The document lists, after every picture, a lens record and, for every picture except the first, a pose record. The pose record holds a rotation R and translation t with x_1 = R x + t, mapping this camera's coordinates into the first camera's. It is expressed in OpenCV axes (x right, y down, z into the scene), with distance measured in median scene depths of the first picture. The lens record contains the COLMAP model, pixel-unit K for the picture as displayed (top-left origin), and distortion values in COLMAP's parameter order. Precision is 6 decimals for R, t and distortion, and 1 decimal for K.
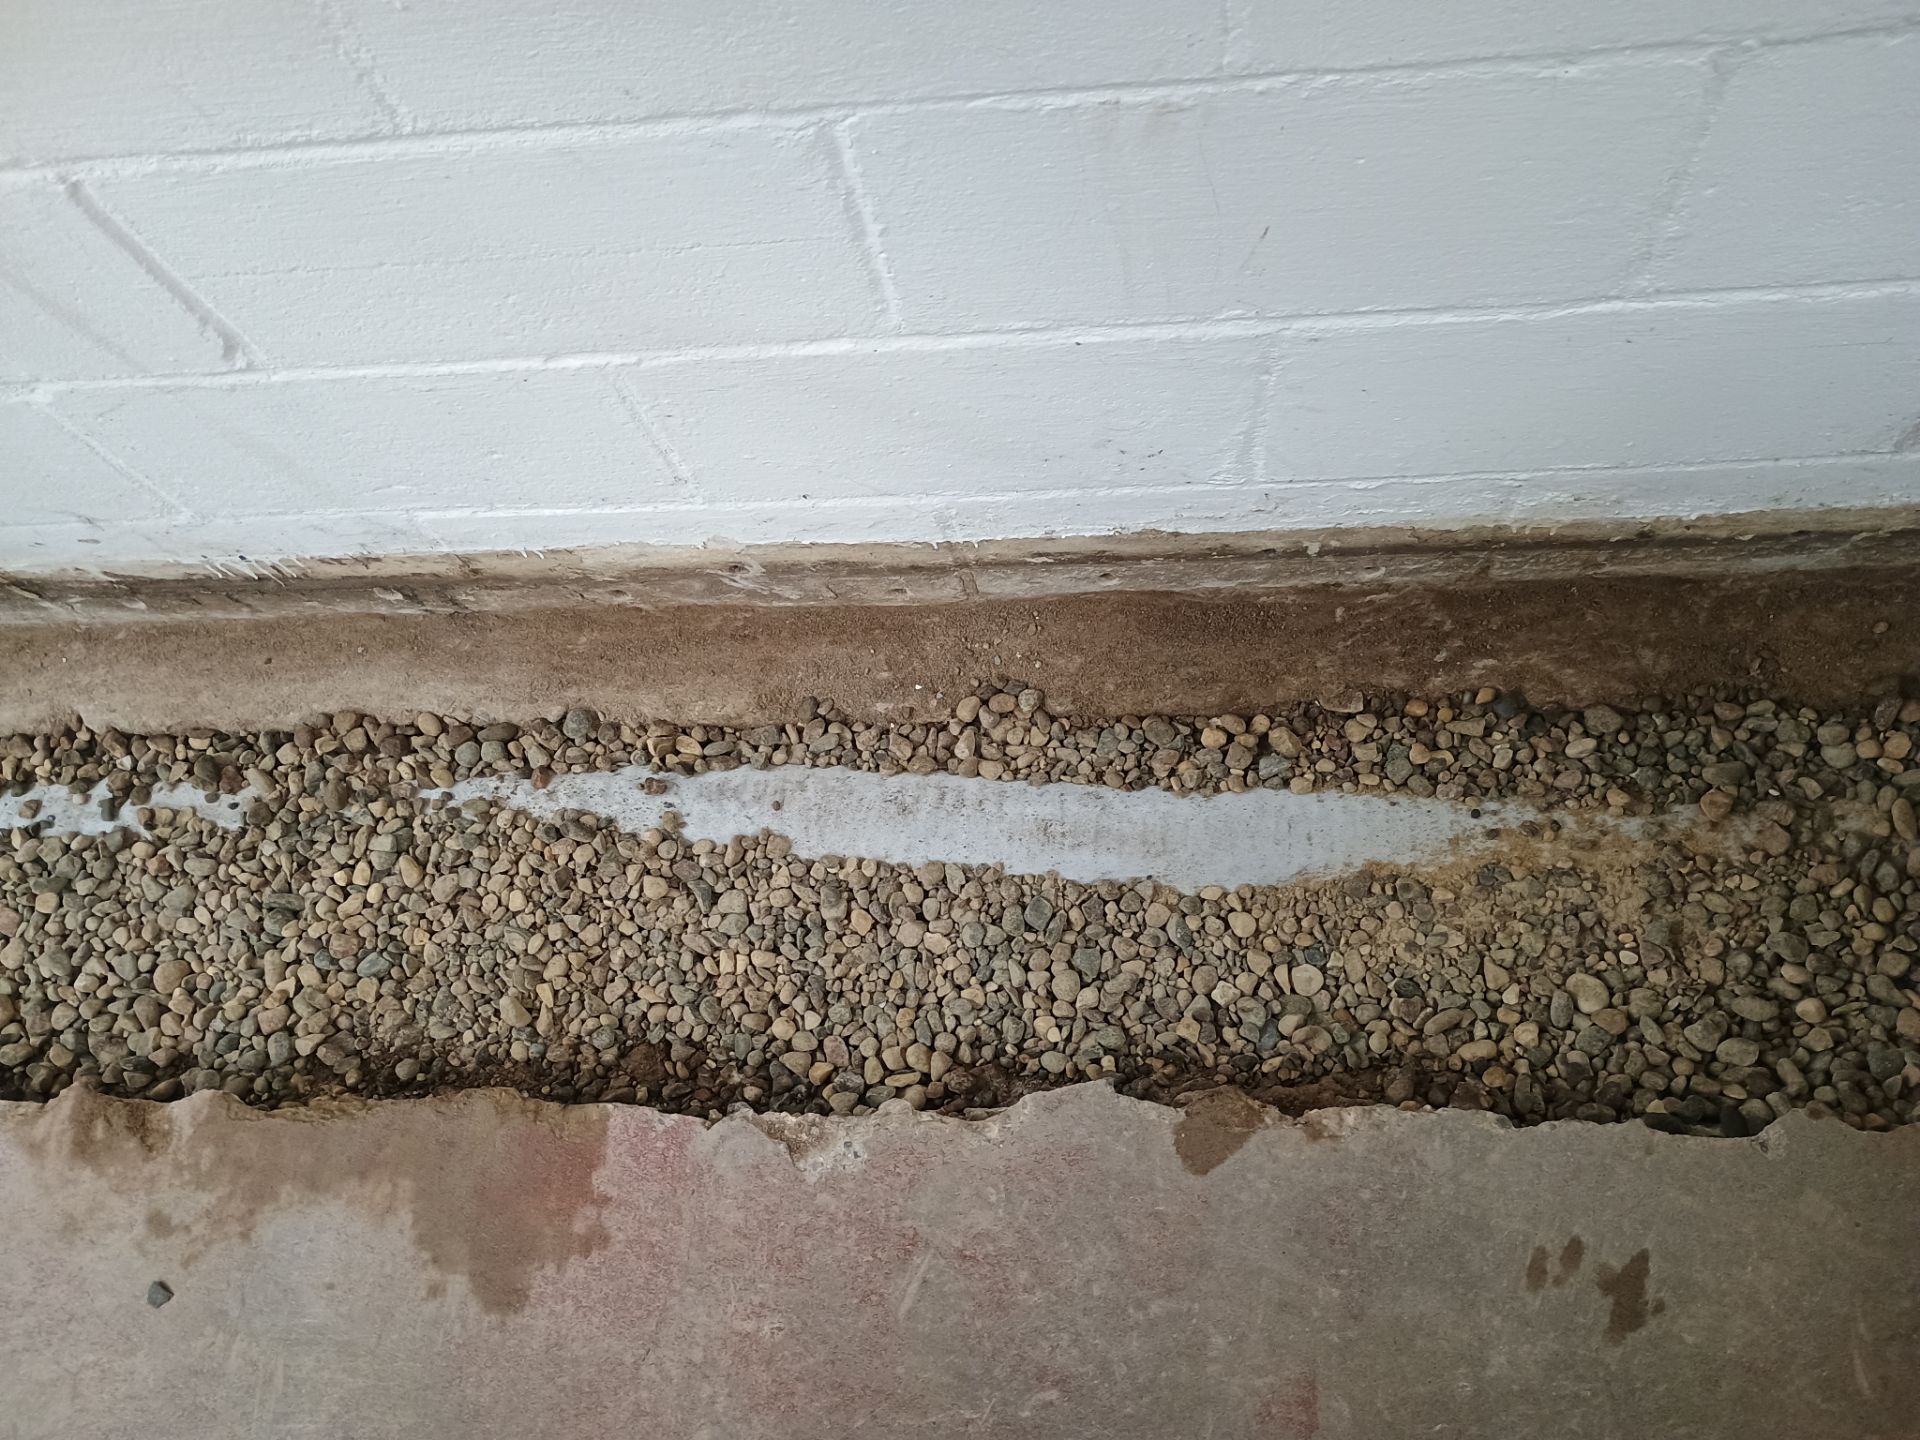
lens RADIAL K [[1744.6, 0, 960.0], [0, 1744.6, 720.0], [0, 0, 1]] dist [0.124060, -0.143765]
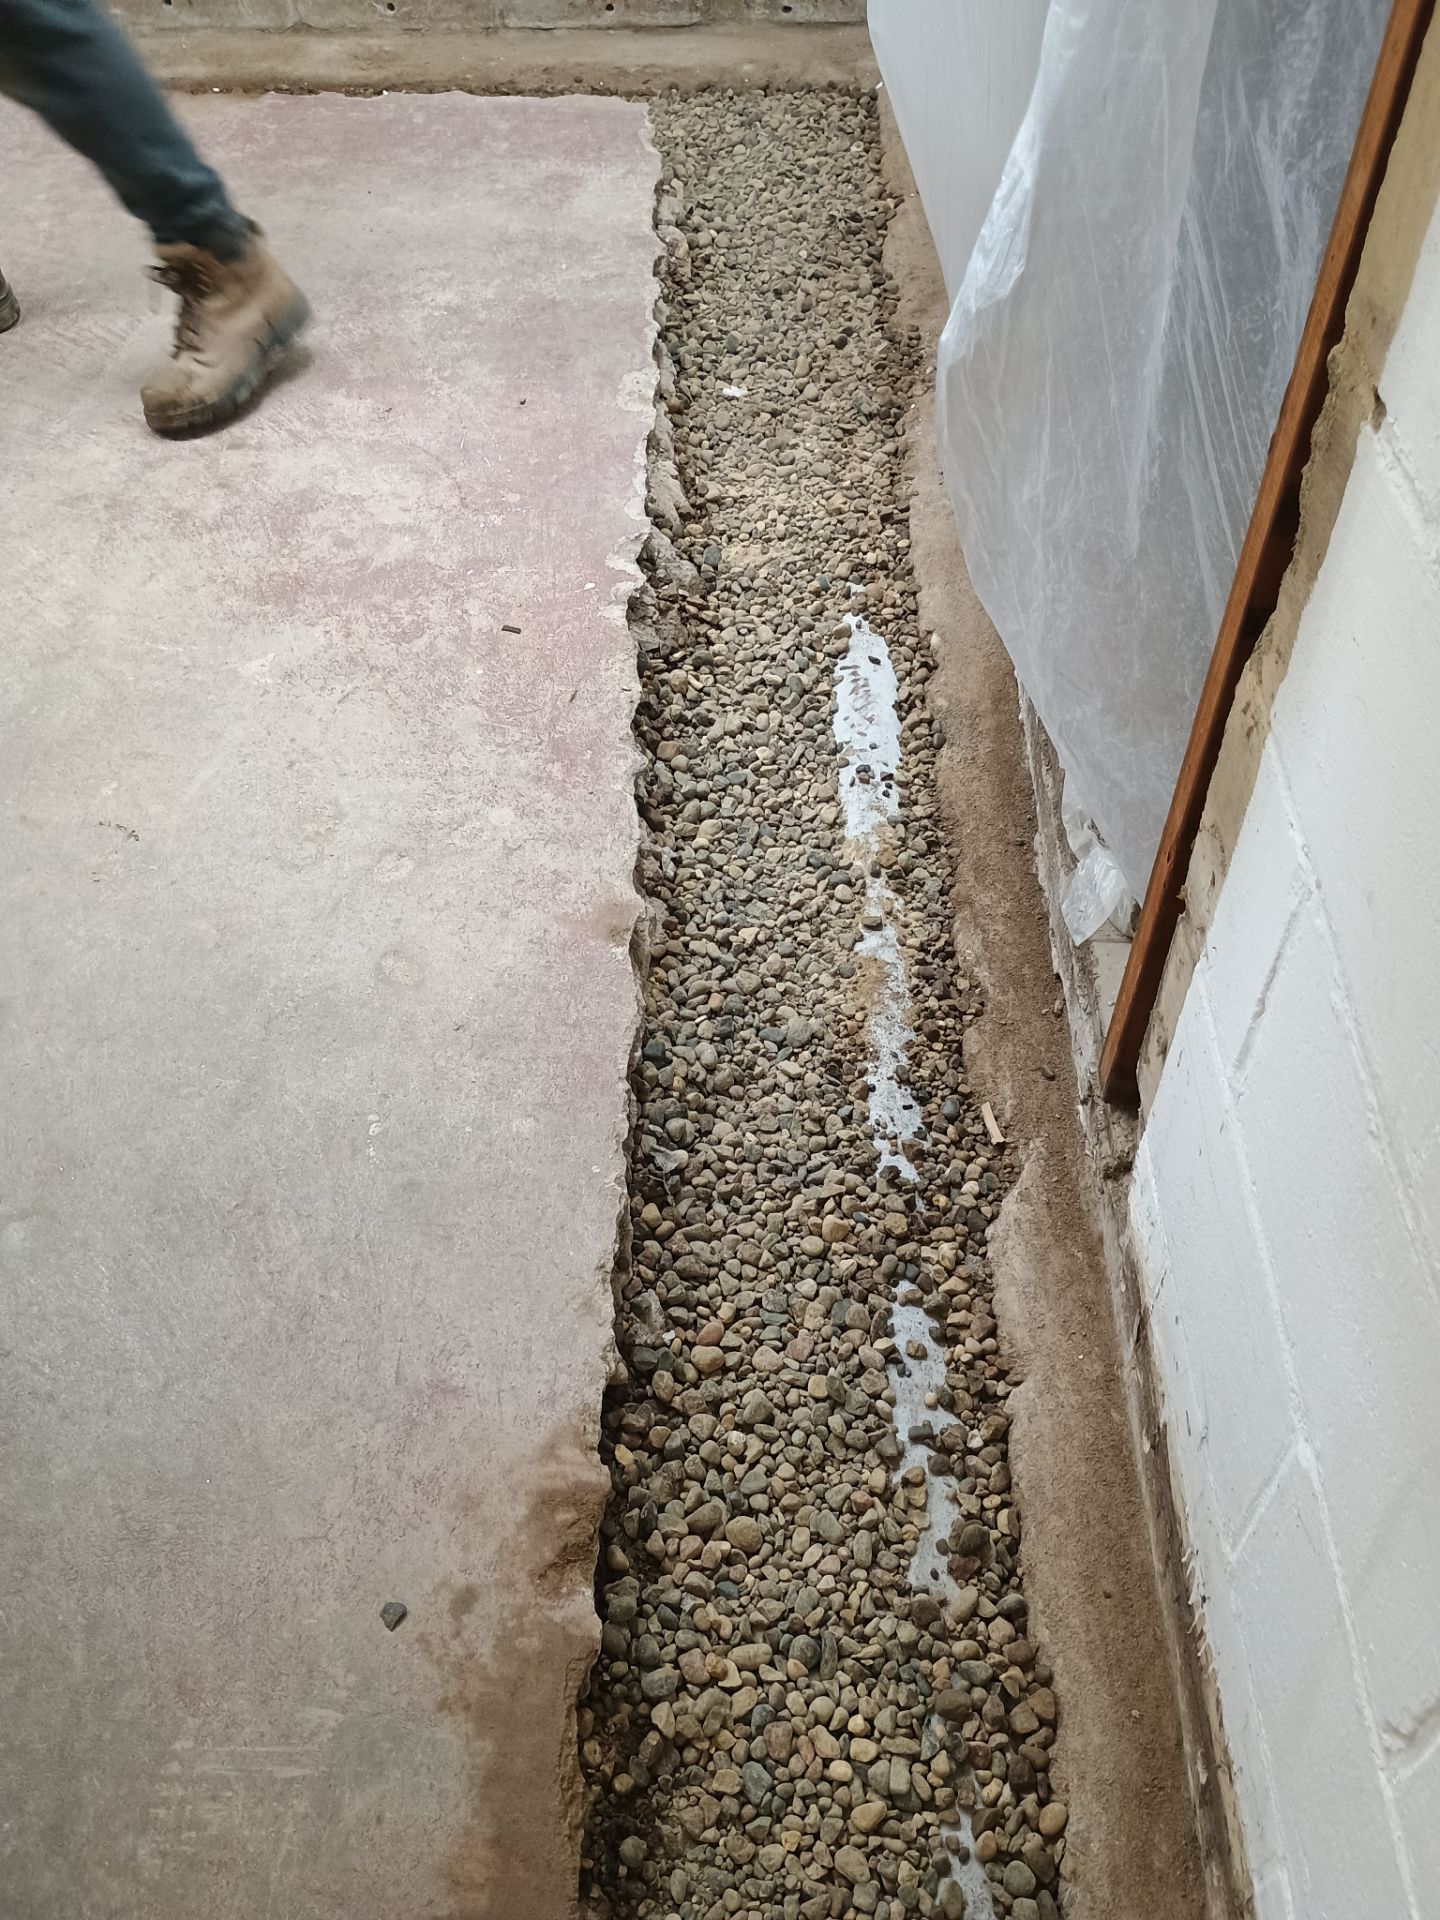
lens RADIAL K [[1744.6, 0, 720.0], [0, 1744.6, 960.0], [0, 0, 1]] dist [0.124060, -0.143765]
pose [[0.027139, 0.854145, -0.519326, -0.217450], [-0.950153, 0.183463, 0.252091, -0.132044], [0.310599, 0.486597, 0.816548, 0.090738]]
